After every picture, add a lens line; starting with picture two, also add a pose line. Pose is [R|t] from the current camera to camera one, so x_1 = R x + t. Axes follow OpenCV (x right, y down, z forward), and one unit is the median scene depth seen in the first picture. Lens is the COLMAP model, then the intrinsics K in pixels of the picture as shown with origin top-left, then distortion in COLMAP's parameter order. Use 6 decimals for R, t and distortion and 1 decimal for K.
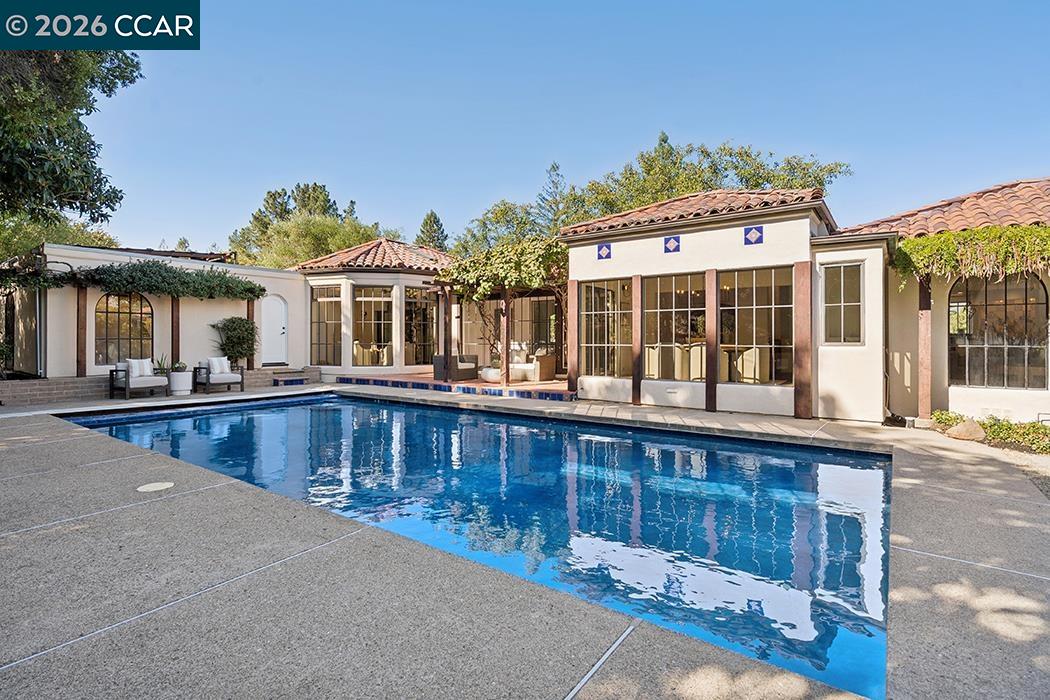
lens RADIAL K [[482.0, 0, 523.1], [0, 482.0, 345.6], [0, 0, 1]] dist [-0.007812, 0.001343]
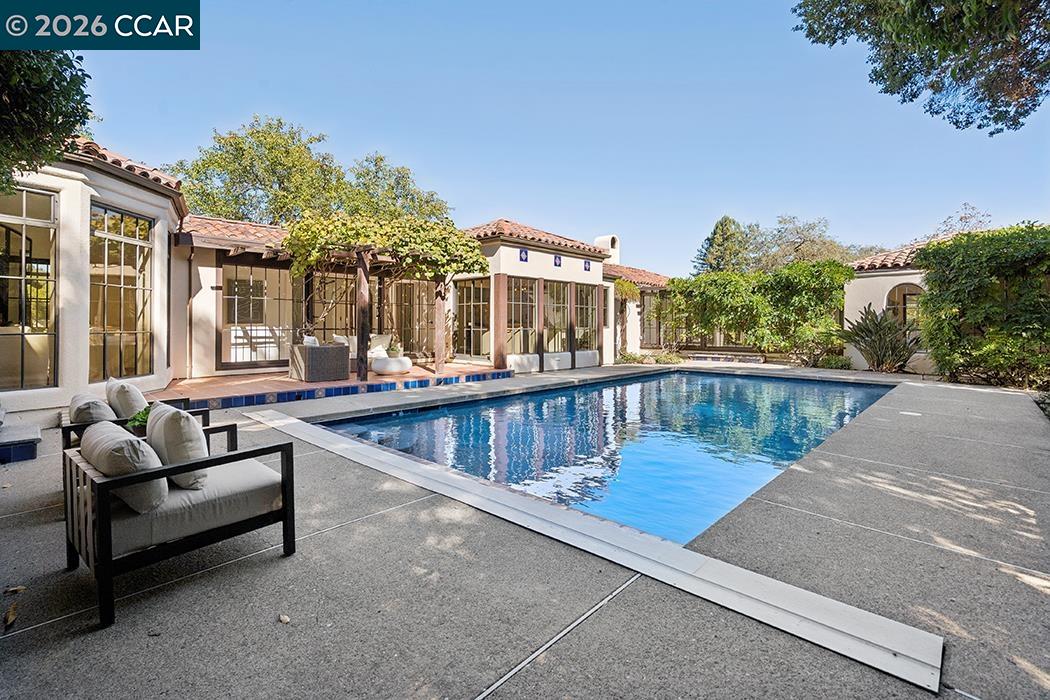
lens RADIAL K [[482.0, 0, 521.5], [0, 482.0, 328.2], [0, 0, 1]] dist [-0.007812, 0.001343]
pose [[0.146579, -0.007048, 0.989174, -1.053901], [0.010597, 0.999928, 0.005555, -0.009560], [-0.989142, 0.009668, 0.146643, 0.788644]]
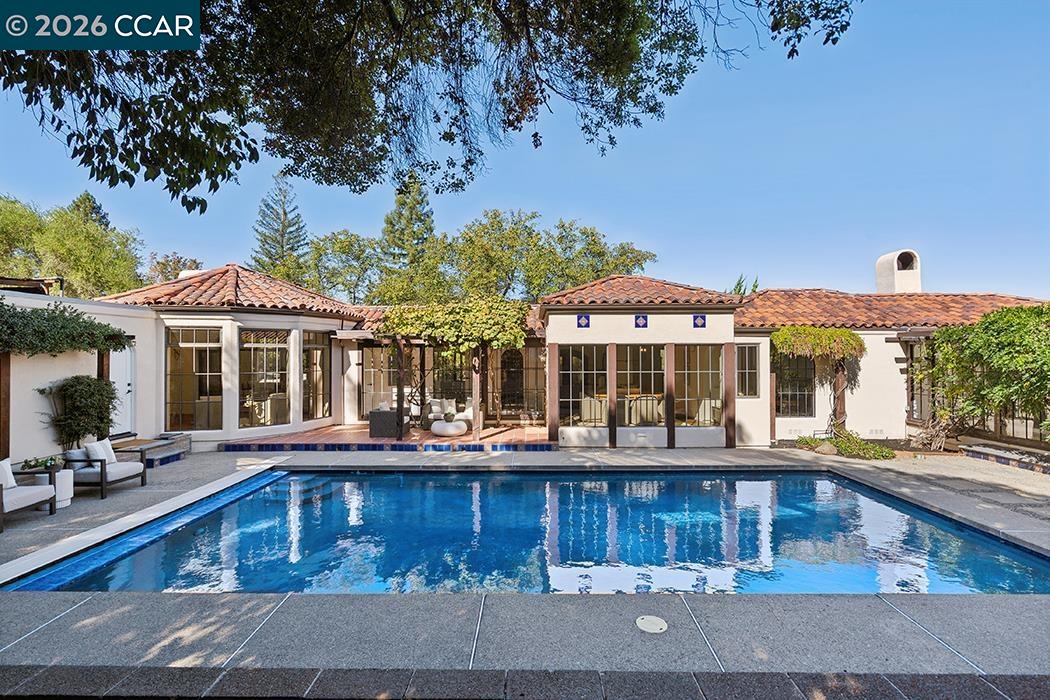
lens RADIAL K [[482.0, 0, 522.0], [0, 482.0, 347.8], [0, 0, 1]] dist [-0.007812, 0.001343]
pose [[0.825488, 0.005213, 0.564396, -0.602124], [0.010639, 0.999636, -0.024794, -0.097966], [-0.564320, 0.026472, 0.825132, 0.102784]]
